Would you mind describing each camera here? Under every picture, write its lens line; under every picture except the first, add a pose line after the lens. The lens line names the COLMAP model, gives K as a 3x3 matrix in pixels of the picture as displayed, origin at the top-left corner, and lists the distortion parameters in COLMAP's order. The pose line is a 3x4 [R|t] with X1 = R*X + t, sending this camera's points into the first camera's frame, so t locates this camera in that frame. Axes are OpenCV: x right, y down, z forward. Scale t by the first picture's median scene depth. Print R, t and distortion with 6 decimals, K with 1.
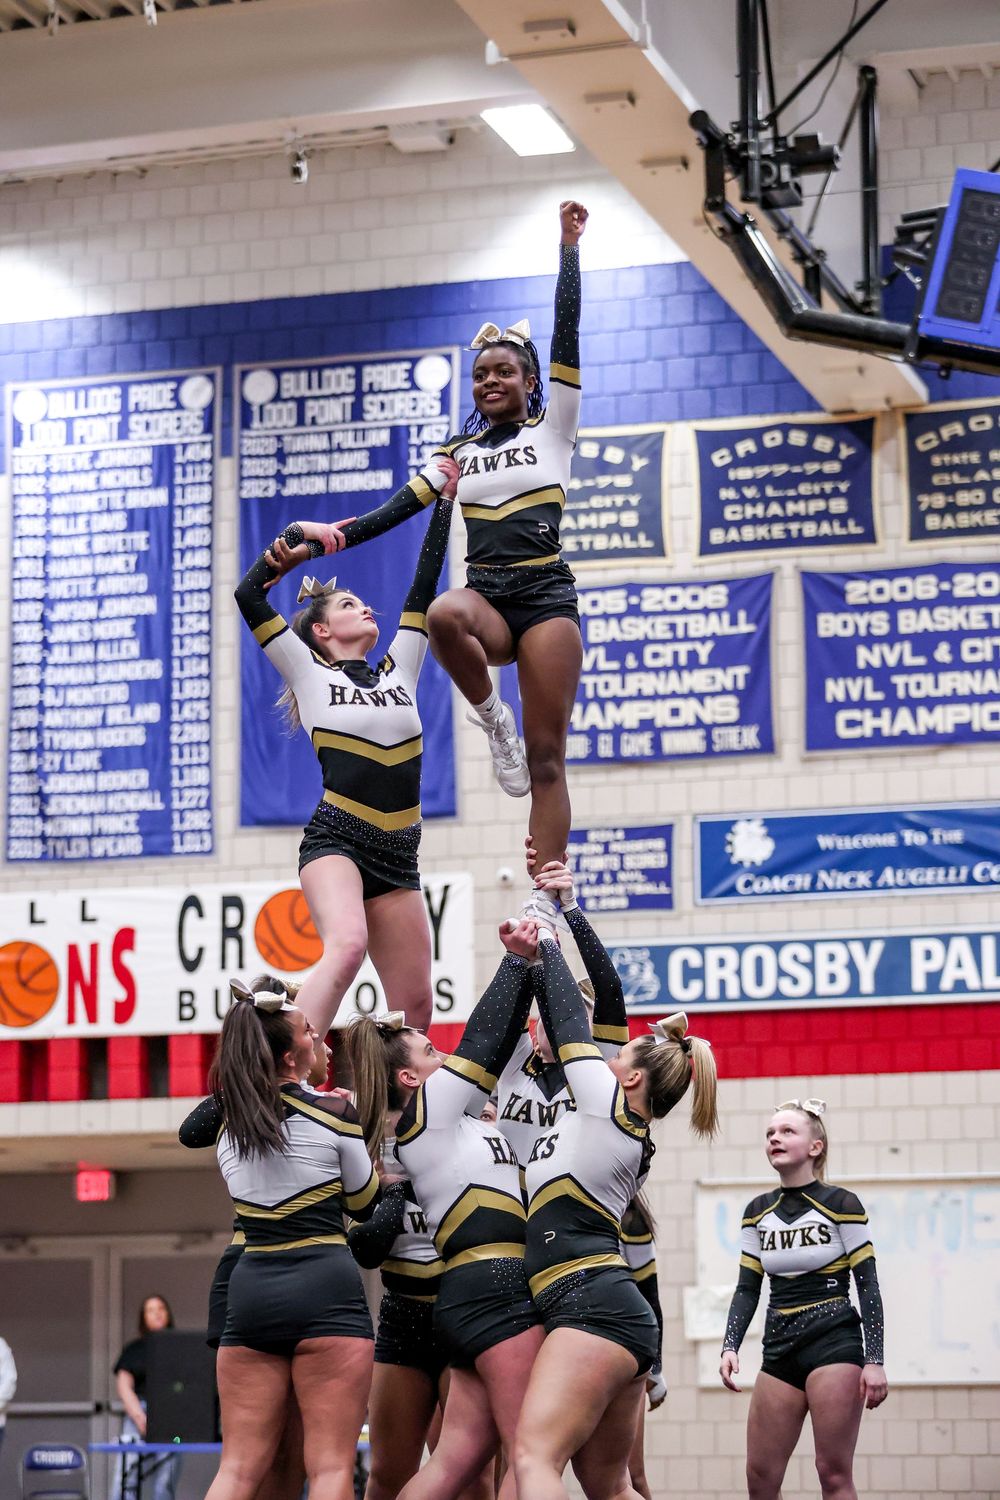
lens RADIAL K [[4422.9, 0, 498.4], [0, 4422.9, 667.4], [0, 0, 1]] dist [-0.012273, 0.433424]
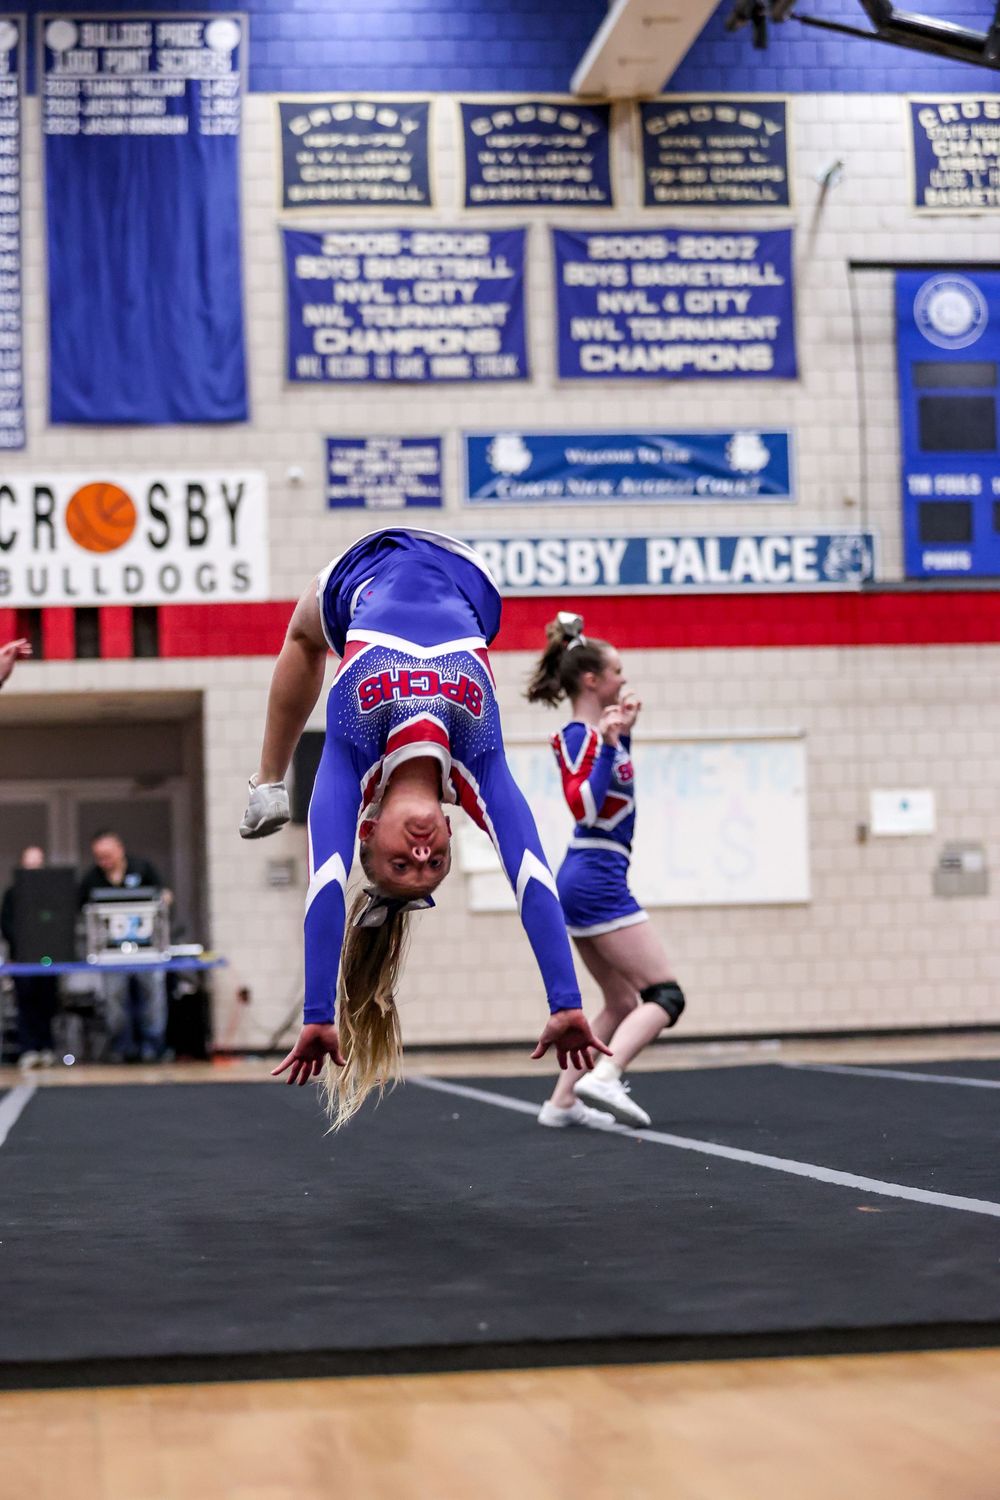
lens RADIAL K [[3643.7, 0, 500.0], [0, 3643.7, 750.0], [0, 0, 1]] dist [-0.234242, 0.846861]
pose [[0.917847, 0.005452, 0.396898, -0.325708], [-0.049388, 0.993704, 0.100562, 0.020092], [-0.393851, -0.111902, 0.912337, 0.102475]]
